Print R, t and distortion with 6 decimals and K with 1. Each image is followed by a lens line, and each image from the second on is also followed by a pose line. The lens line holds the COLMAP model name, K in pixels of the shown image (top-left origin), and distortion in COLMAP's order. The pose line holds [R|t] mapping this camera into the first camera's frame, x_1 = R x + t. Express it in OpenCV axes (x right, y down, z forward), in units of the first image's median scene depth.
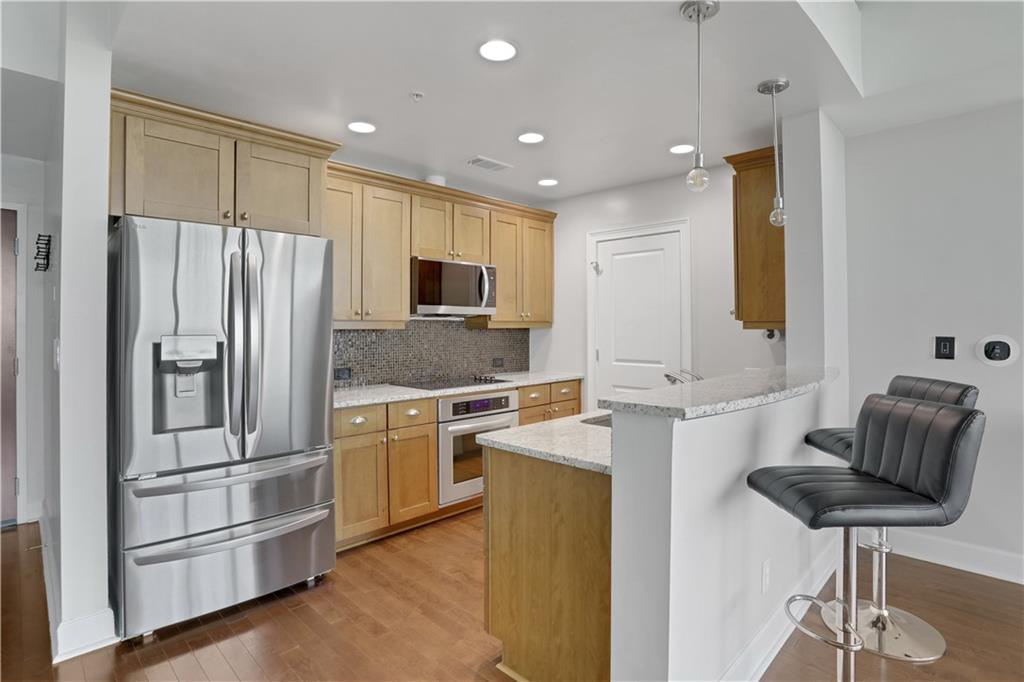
lens RADIAL K [[518.0, 0, 522.3], [0, 518.0, 325.1], [0, 0, 1]] dist [-0.047874, 0.016610]
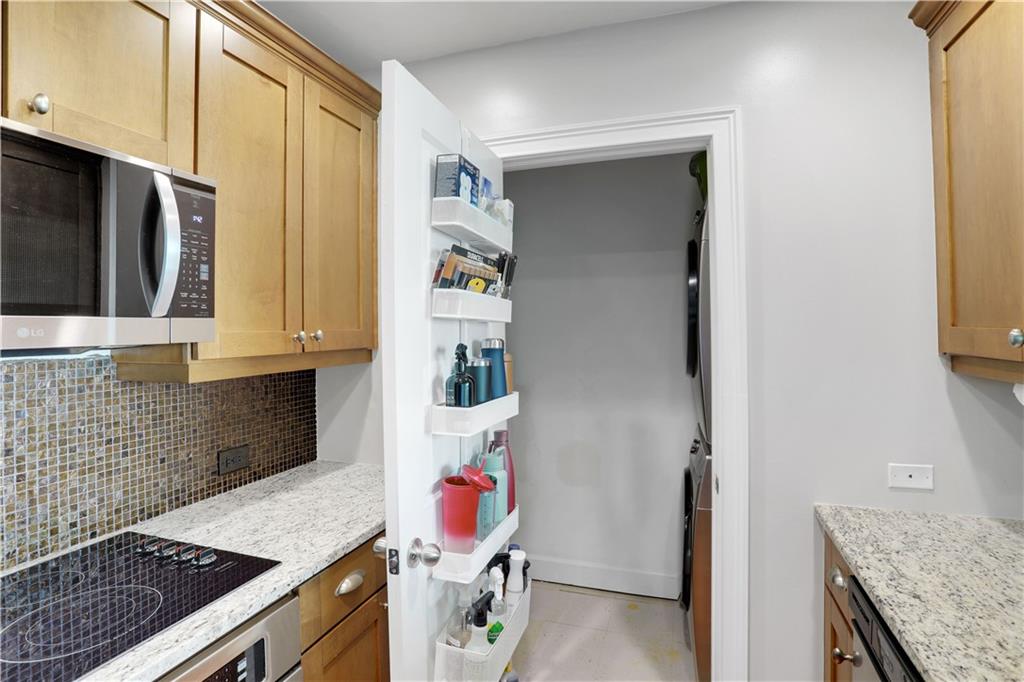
lens RADIAL K [[518.0, 0, 524.6], [0, 518.0, 320.3], [0, 0, 1]] dist [-0.047874, 0.016610]
pose [[0.903368, -0.003536, 0.428852, -0.015360], [0.007345, 0.999947, -0.007228, -0.030024], [-0.428804, 0.009679, 0.903346, 0.670200]]
